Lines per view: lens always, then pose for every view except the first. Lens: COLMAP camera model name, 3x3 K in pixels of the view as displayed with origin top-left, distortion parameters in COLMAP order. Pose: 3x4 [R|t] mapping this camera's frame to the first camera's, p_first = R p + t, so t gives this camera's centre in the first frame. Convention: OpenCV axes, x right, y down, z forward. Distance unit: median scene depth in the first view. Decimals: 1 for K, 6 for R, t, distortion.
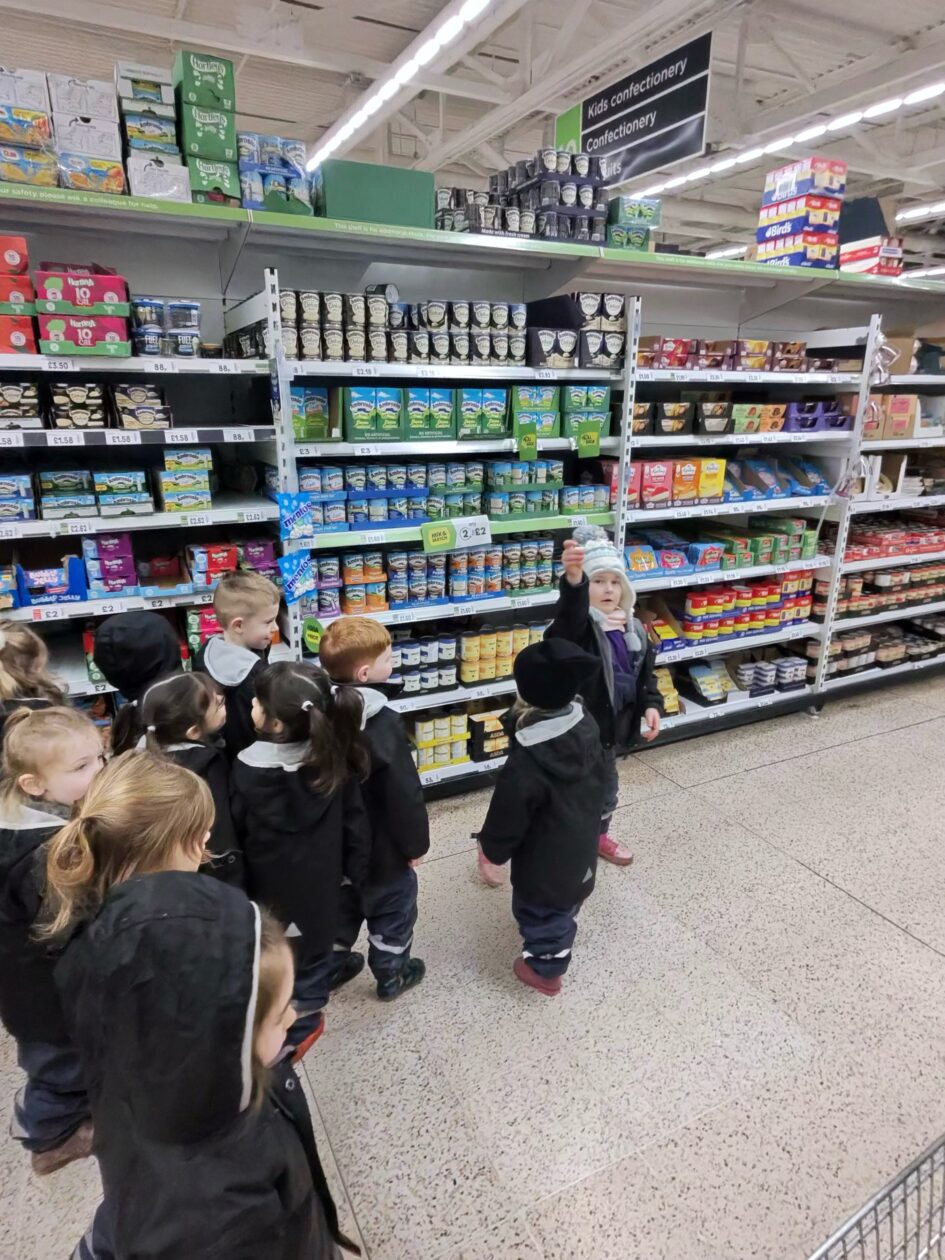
lens RADIAL K [[736.8, 0, 467.4], [0, 736.8, 622.0], [0, 0, 1]] dist [-0.005228, 0.001150]
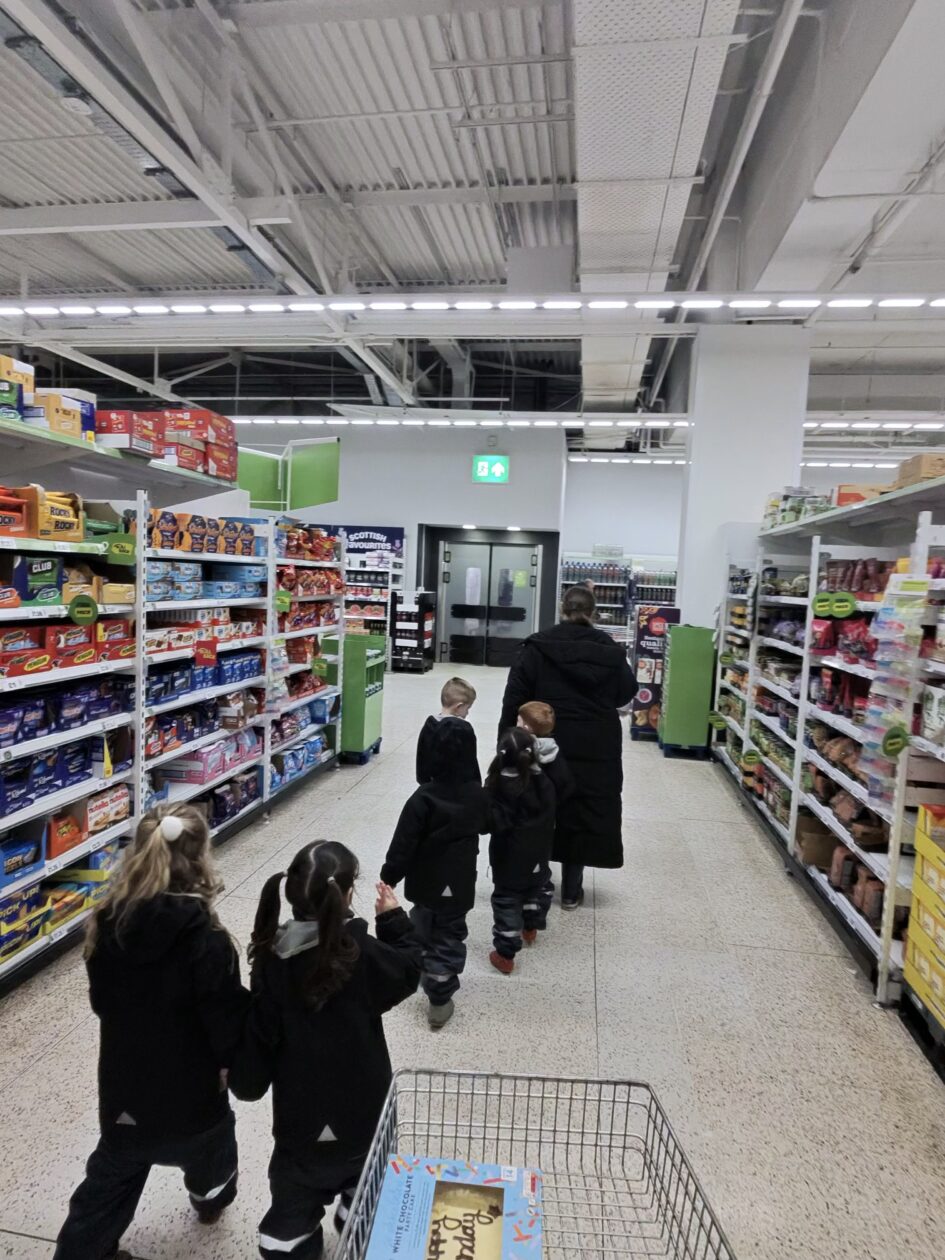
lens RADIAL K [[736.8, 0, 467.4], [0, 736.8, 622.0], [0, 0, 1]] dist [-0.005228, 0.001150]
pose [[0.589271, -0.025788, 0.807523, -0.324123], [0.197625, 0.973729, -0.113117, 0.009625], [-0.783392, 0.226243, 0.578887, -0.056087]]
